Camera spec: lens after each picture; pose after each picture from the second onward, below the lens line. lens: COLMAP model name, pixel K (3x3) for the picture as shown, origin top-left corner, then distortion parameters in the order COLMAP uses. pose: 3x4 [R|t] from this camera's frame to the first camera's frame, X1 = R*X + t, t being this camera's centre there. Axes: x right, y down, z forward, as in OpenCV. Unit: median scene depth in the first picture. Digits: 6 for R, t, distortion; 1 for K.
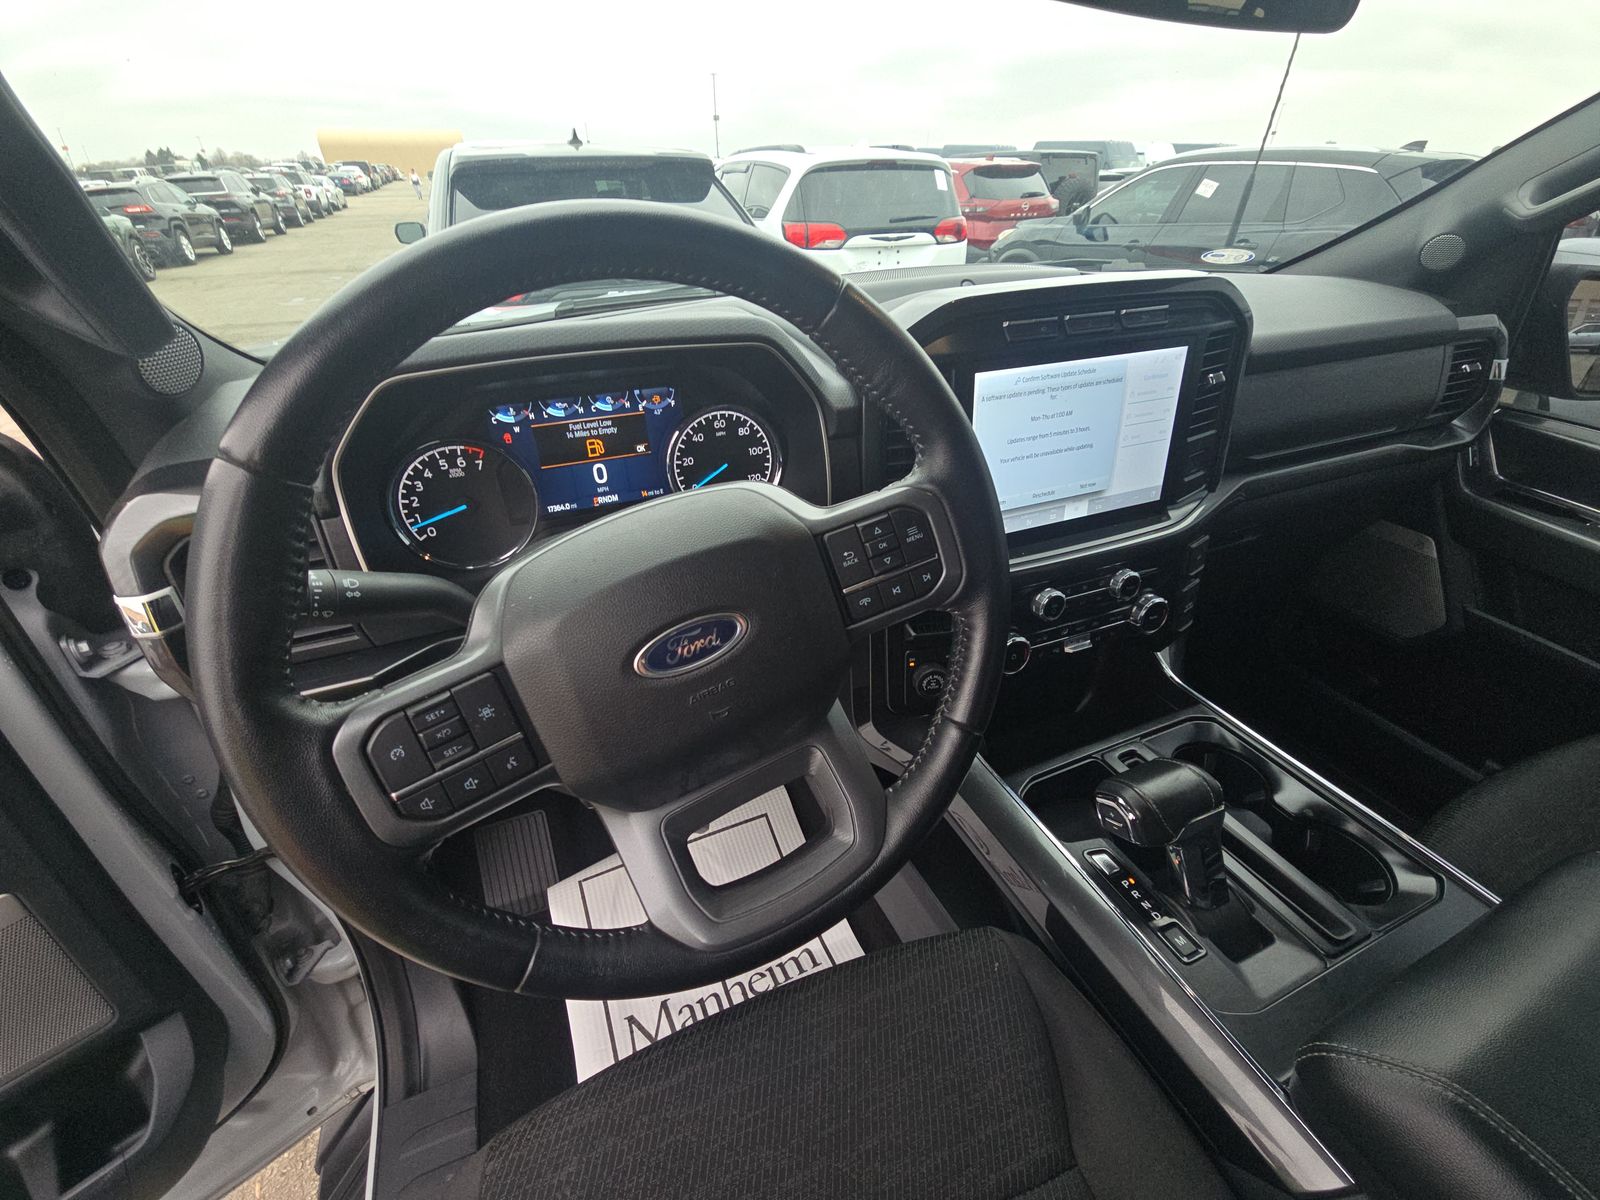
lens RADIAL K [[634.8, 0, 799.7], [0, 634.8, 610.3], [0, 0, 1]] dist [0.007482, -0.008505]
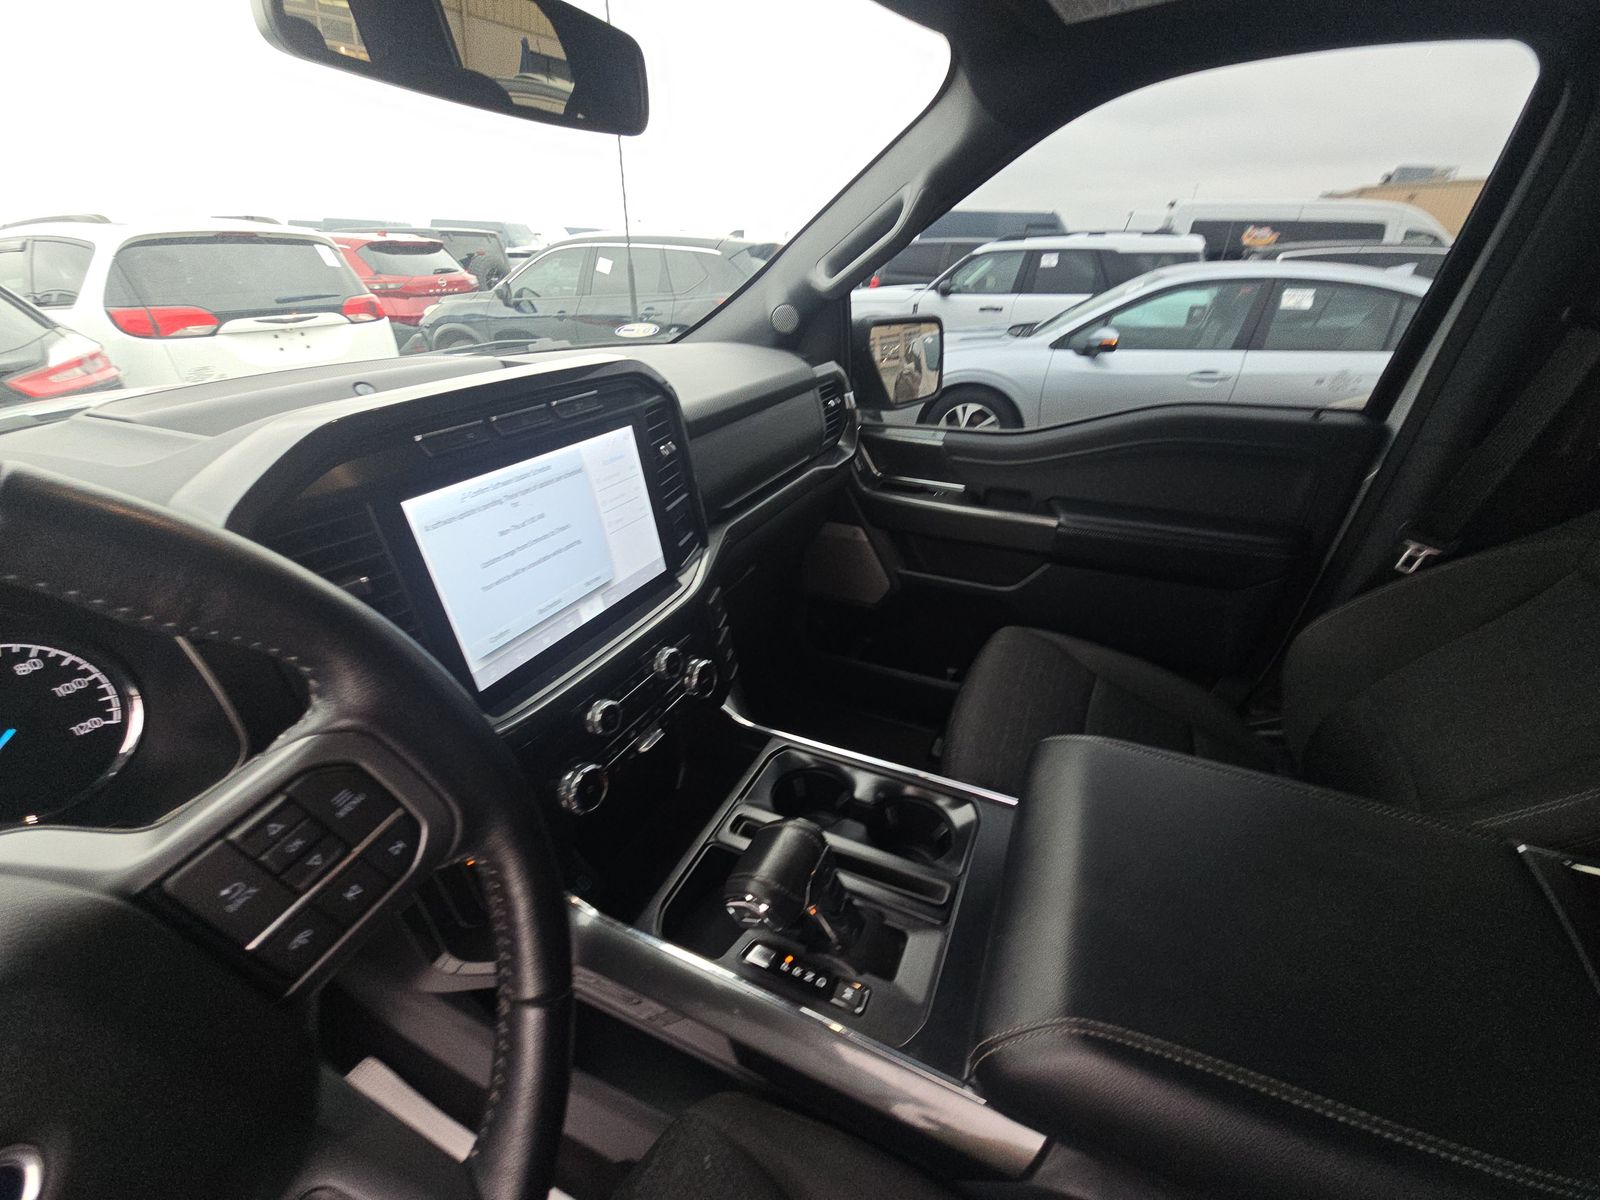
lens RADIAL K [[634.8, 0, 799.7], [0, 634.8, 610.3], [0, 0, 1]] dist [0.007482, -0.008505]
pose [[0.730495, -0.320179, 0.603210, 0.092029], [0.371725, 0.927388, 0.042087, -0.076384], [-0.572885, 0.193483, 0.796471, 0.089434]]
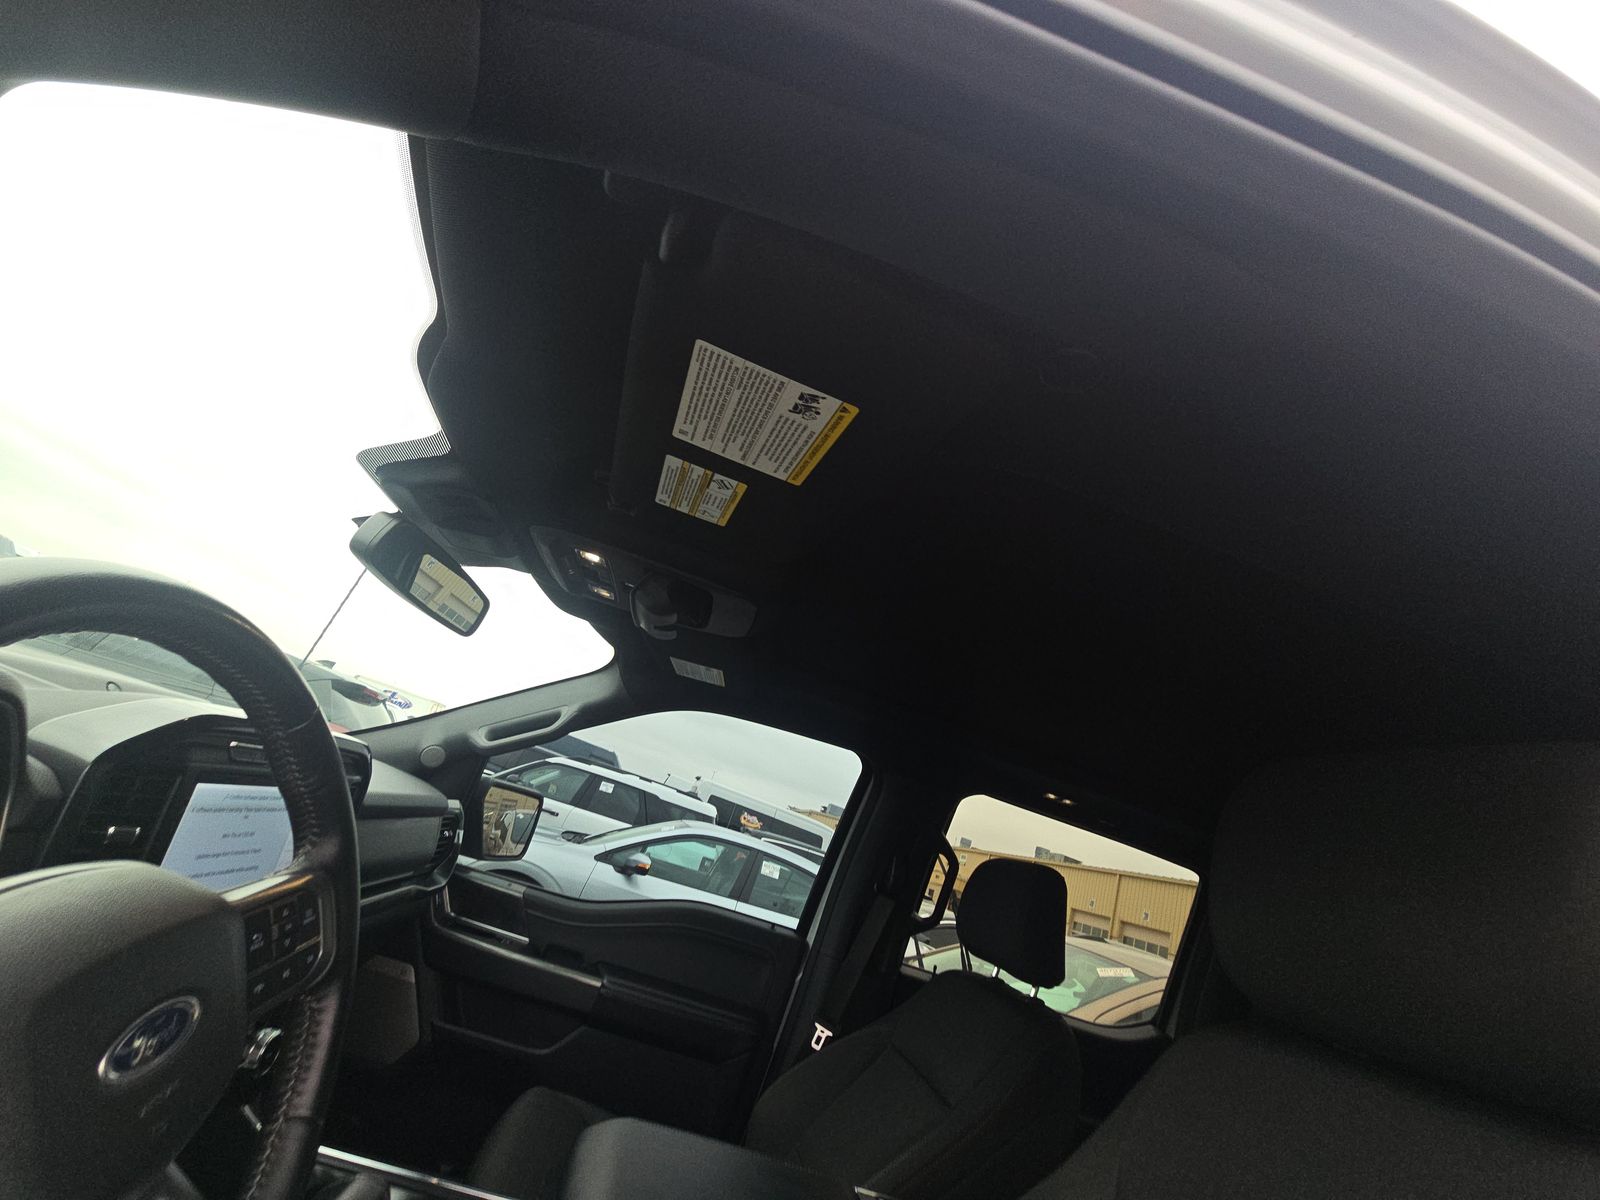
lens RADIAL K [[634.8, 0, 799.7], [0, 634.8, 610.3], [0, 0, 1]] dist [0.007482, -0.008505]
pose [[0.165126, 0.415932, 0.894279, -0.450494], [0.265241, 0.854593, -0.446450, 0.074649], [-0.949937, 0.310919, 0.030793, -0.019599]]
